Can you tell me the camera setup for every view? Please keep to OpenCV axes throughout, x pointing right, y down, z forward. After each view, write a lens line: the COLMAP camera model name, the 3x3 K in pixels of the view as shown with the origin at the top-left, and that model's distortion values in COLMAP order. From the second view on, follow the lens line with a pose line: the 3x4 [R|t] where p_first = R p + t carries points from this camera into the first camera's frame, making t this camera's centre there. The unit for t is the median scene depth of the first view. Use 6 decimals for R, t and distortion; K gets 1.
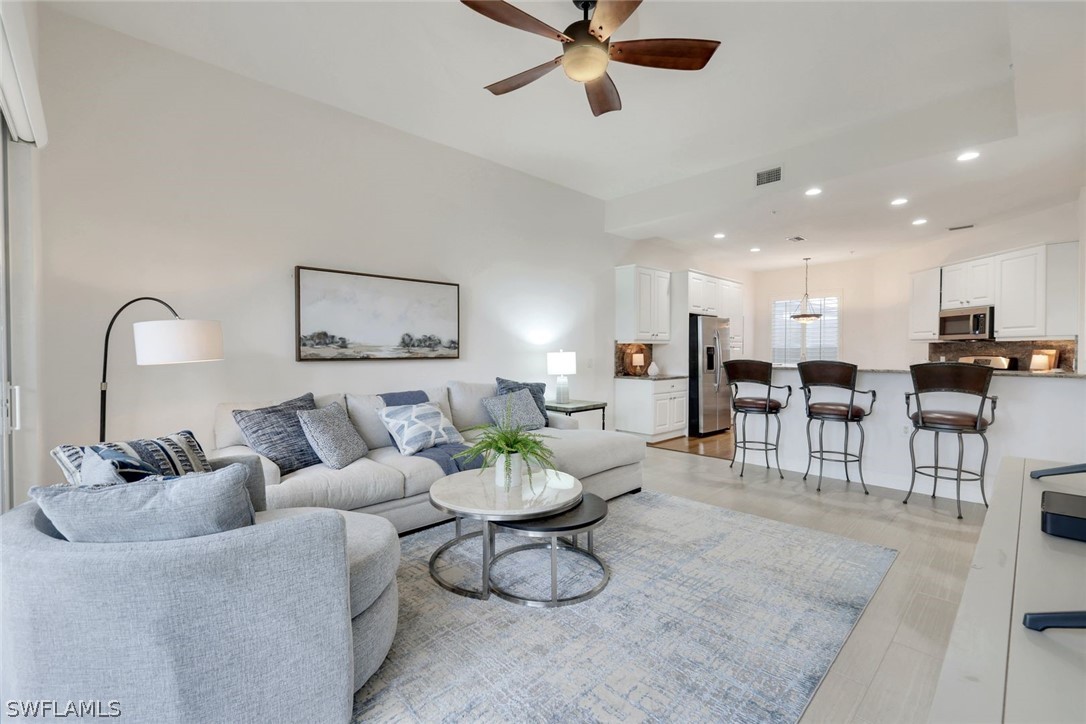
lens RADIAL K [[478.1, 0, 543.3], [0, 478.1, 356.7], [0, 0, 1]] dist [0.000213, 0.000062]
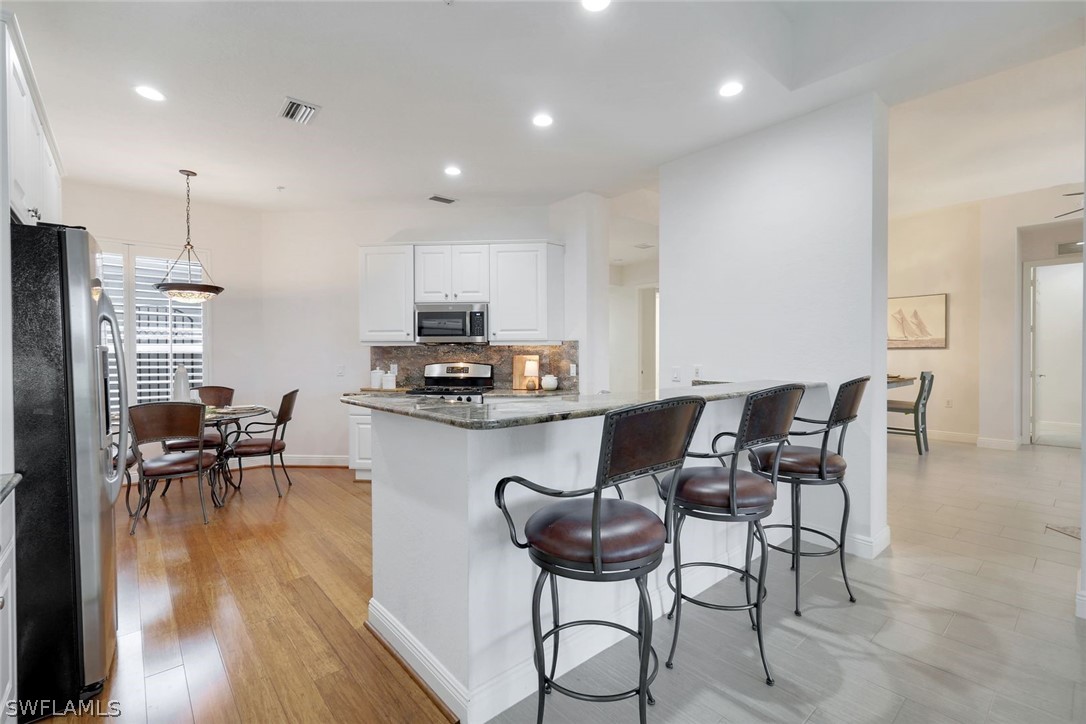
lens RADIAL K [[478.1, 0, 543.3], [0, 478.1, 356.7], [0, 0, 1]] dist [0.000213, 0.000062]
pose [[0.047497, -0.003375, 0.998866, 0.117795], [0.017922, 0.999836, 0.002526, -0.014282], [-0.998711, 0.017781, 0.047550, 0.986174]]
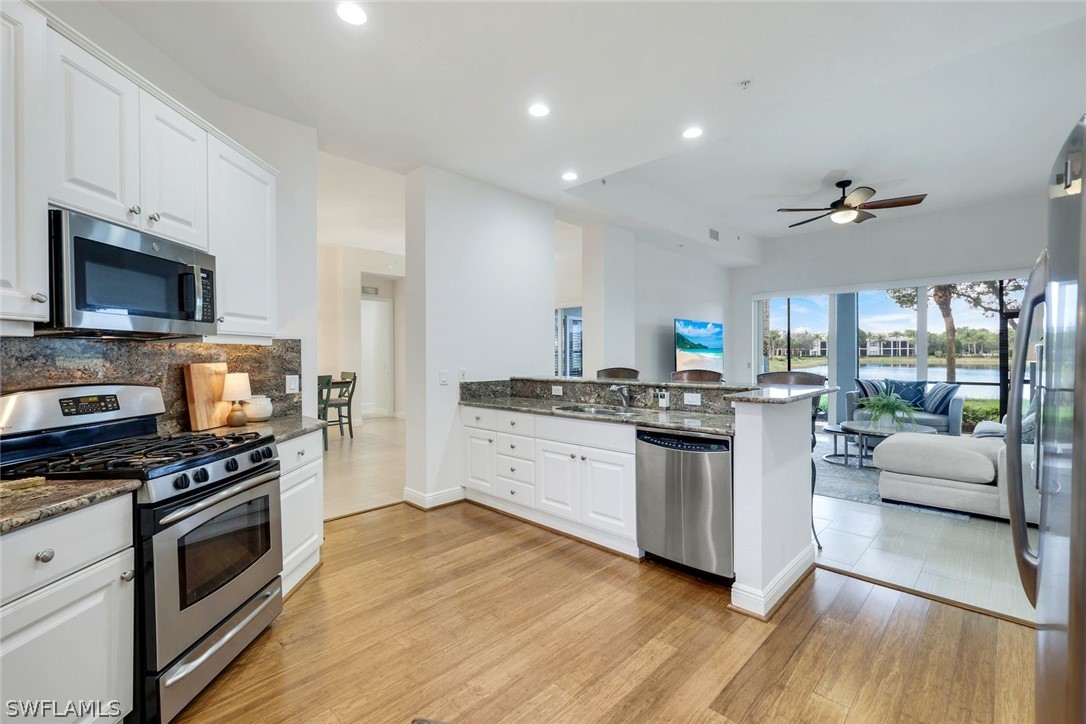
lens RADIAL K [[478.1, 0, 543.3], [0, 478.1, 356.7], [0, 0, 1]] dist [0.000213, 0.000062]
pose [[-0.999449, 0.010616, -0.031448, 0.767478], [0.010068, 0.999795, 0.017554, -0.027998], [0.031628, 0.017228, -0.999351, 1.610788]]
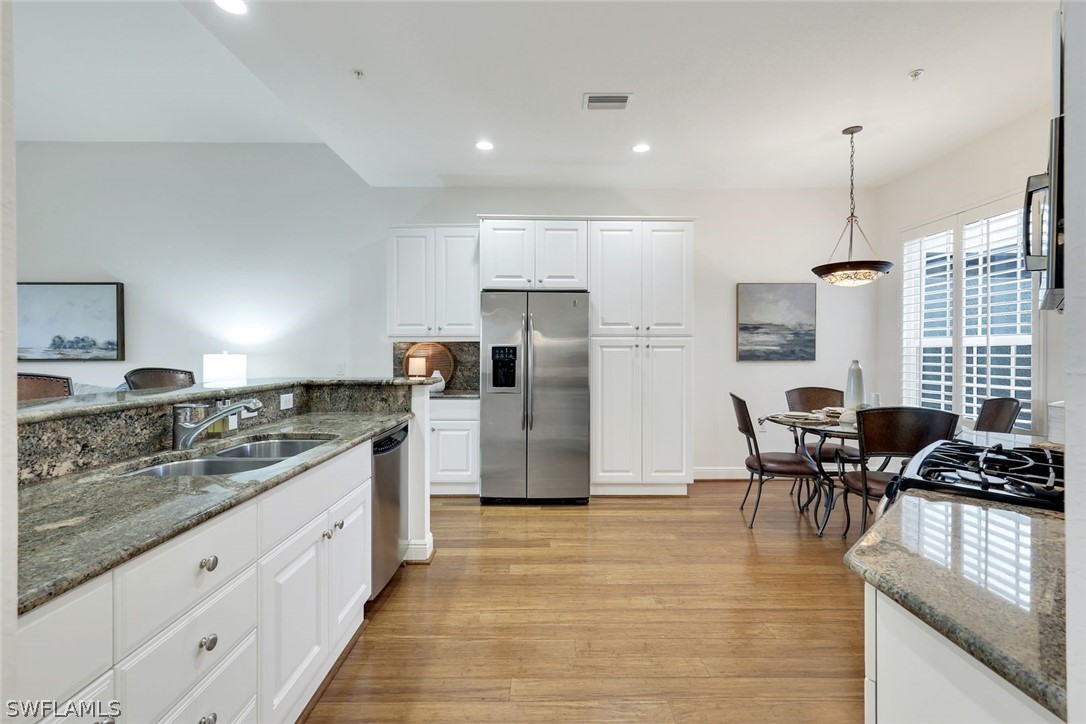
lens RADIAL K [[478.1, 0, 543.3], [0, 478.1, 356.7], [0, 0, 1]] dist [0.000213, 0.000062]
pose [[0.729571, 0.008823, -0.683848, 1.030322], [-0.008917, 0.999954, 0.003388, -0.013618], [0.683847, 0.003626, 0.729617, 0.835503]]
